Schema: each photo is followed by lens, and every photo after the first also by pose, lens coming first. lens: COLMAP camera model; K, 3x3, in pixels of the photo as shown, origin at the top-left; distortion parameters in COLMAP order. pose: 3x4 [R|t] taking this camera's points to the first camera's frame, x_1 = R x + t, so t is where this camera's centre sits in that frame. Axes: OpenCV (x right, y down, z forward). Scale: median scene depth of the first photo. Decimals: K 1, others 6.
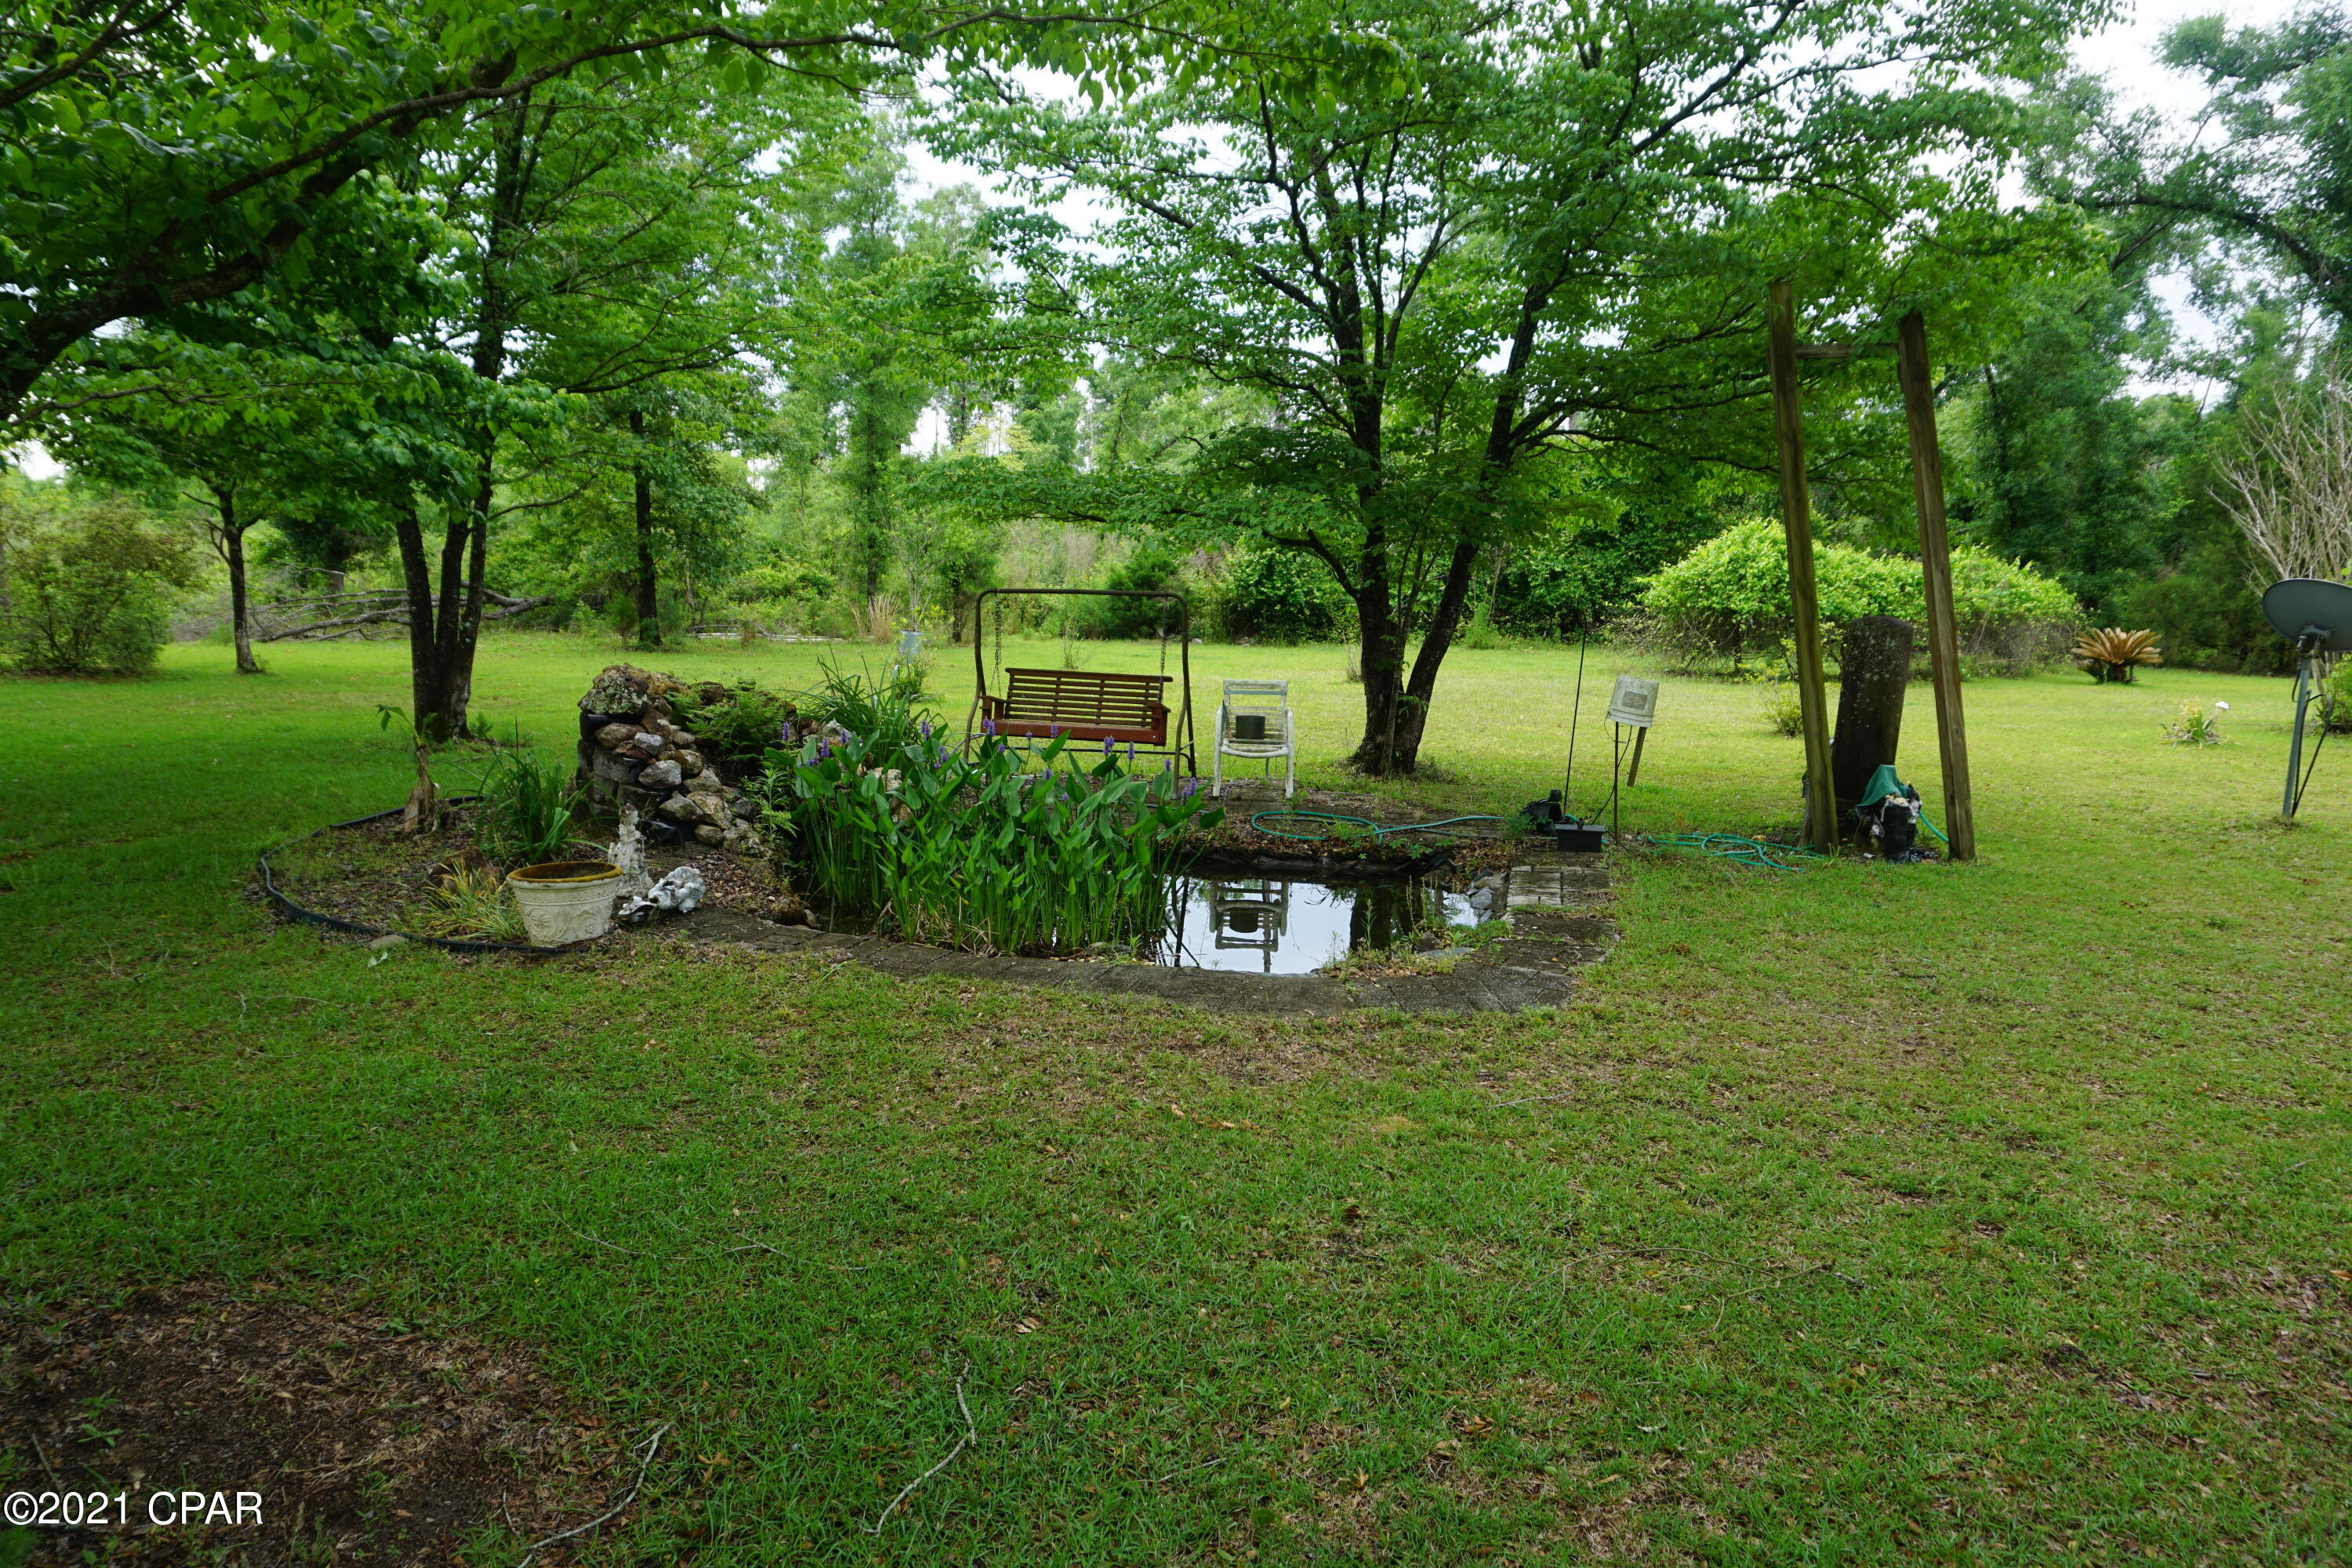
lens RADIAL K [[1588.0, 0, 1179.8], [0, 1588.0, 791.9], [0, 0, 1]] dist [-0.059374, 0.035136]
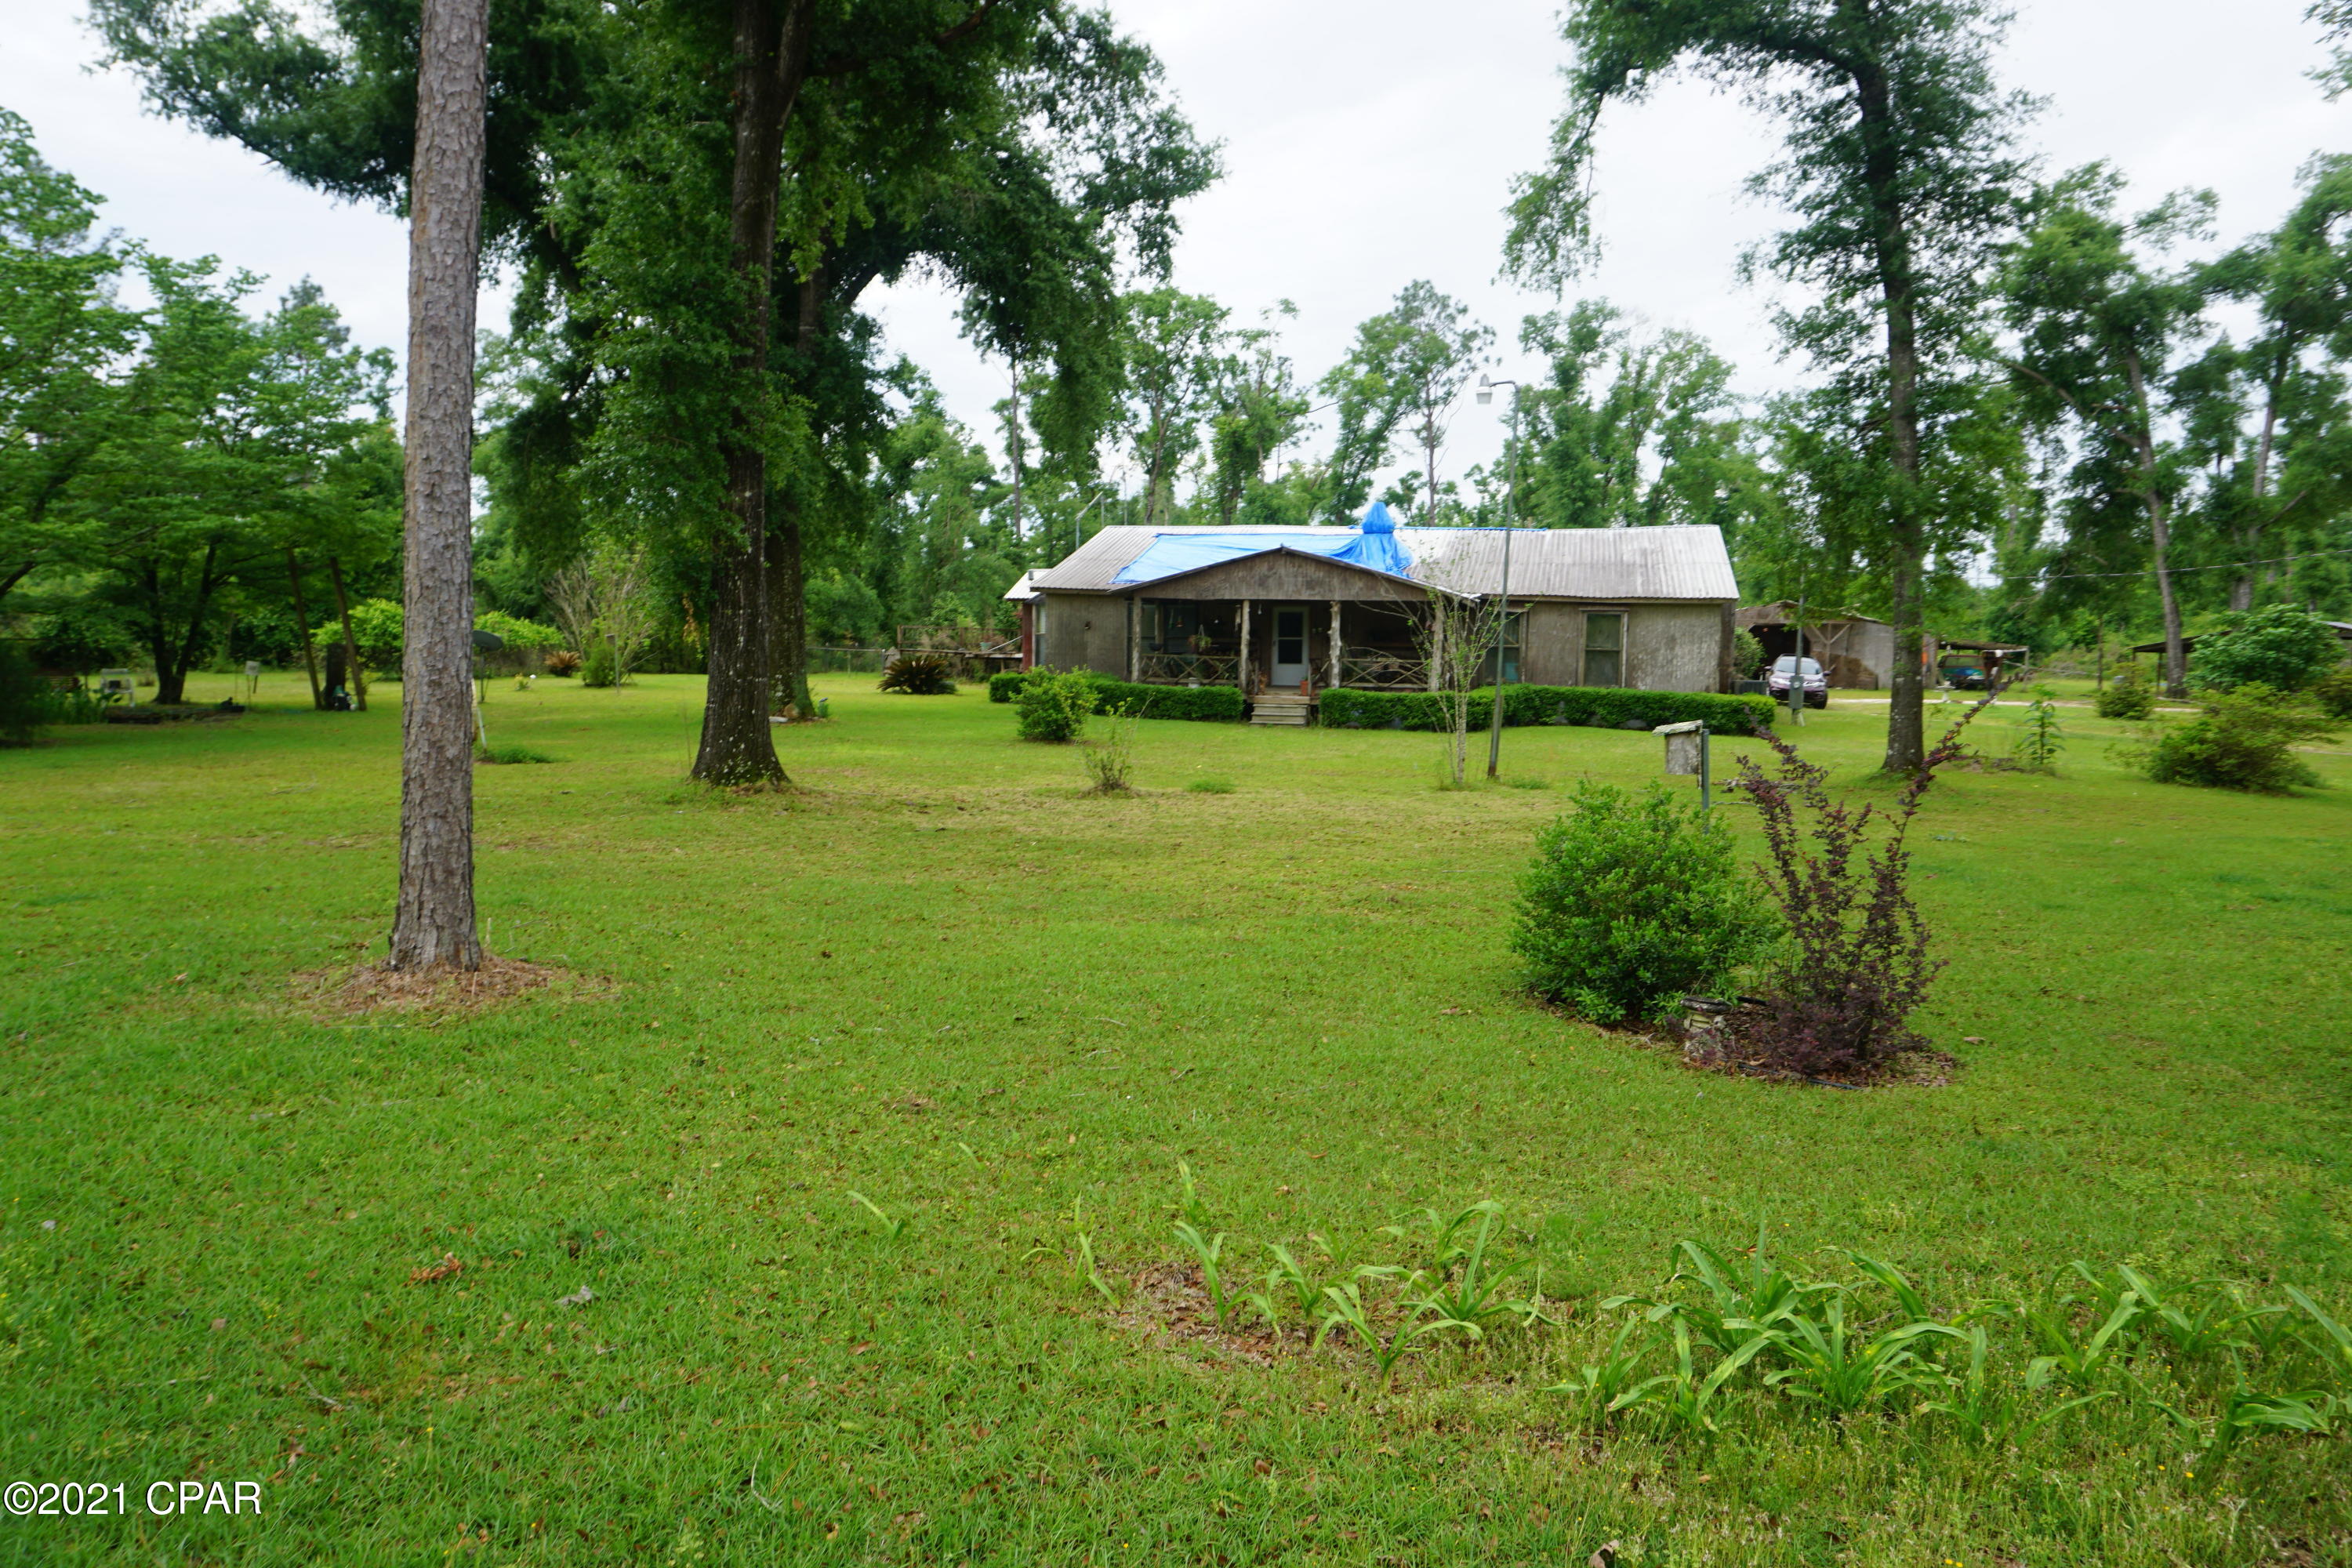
lens RADIAL K [[1588.0, 0, 1189.9], [0, 1588.0, 780.5], [0, 0, 1]] dist [-0.059374, 0.035136]
pose [[0.749272, -0.065869, 0.658978, -0.247518], [0.088878, 0.996041, -0.001495, 0.209044], [-0.656271, 0.059689, 0.752160, -1.626304]]
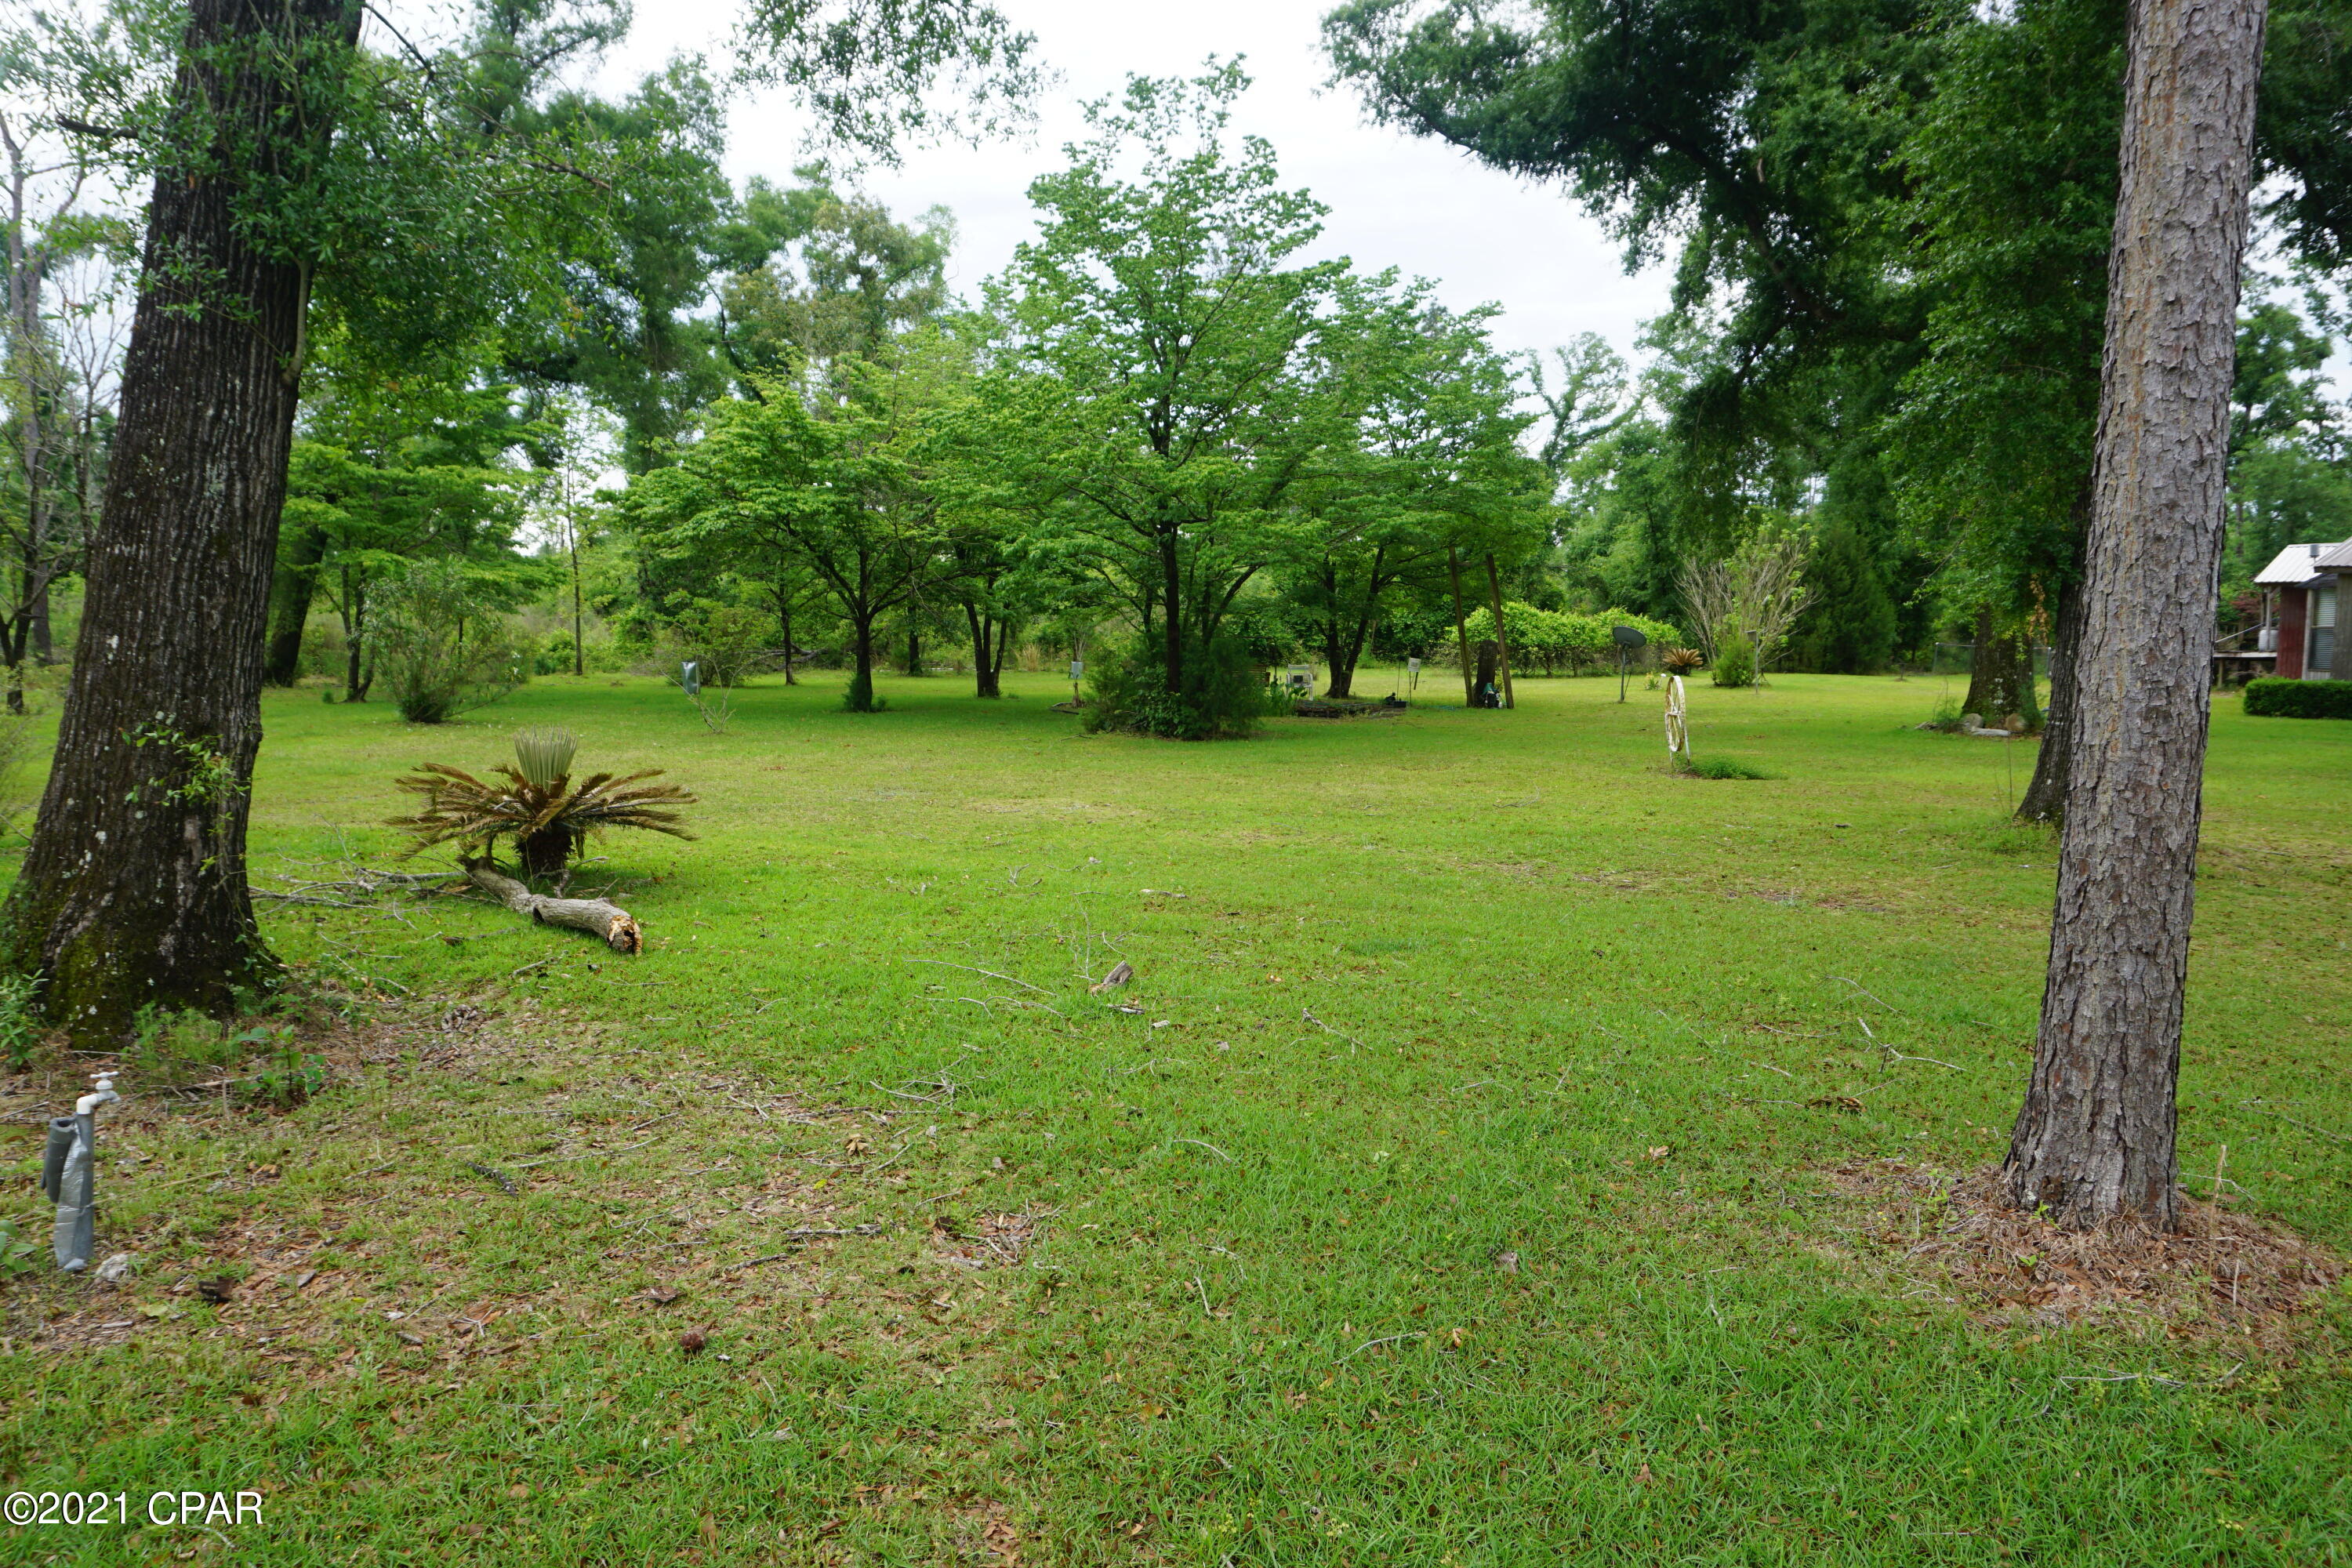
lens RADIAL K [[1588.0, 0, 1173.1], [0, 1588.0, 790.4], [0, 0, 1]] dist [-0.059374, 0.035136]
pose [[0.997434, -0.021225, 0.068368, -0.280756], [0.023407, 0.999237, -0.031264, 0.180118], [-0.067652, 0.032784, 0.997170, -1.401564]]
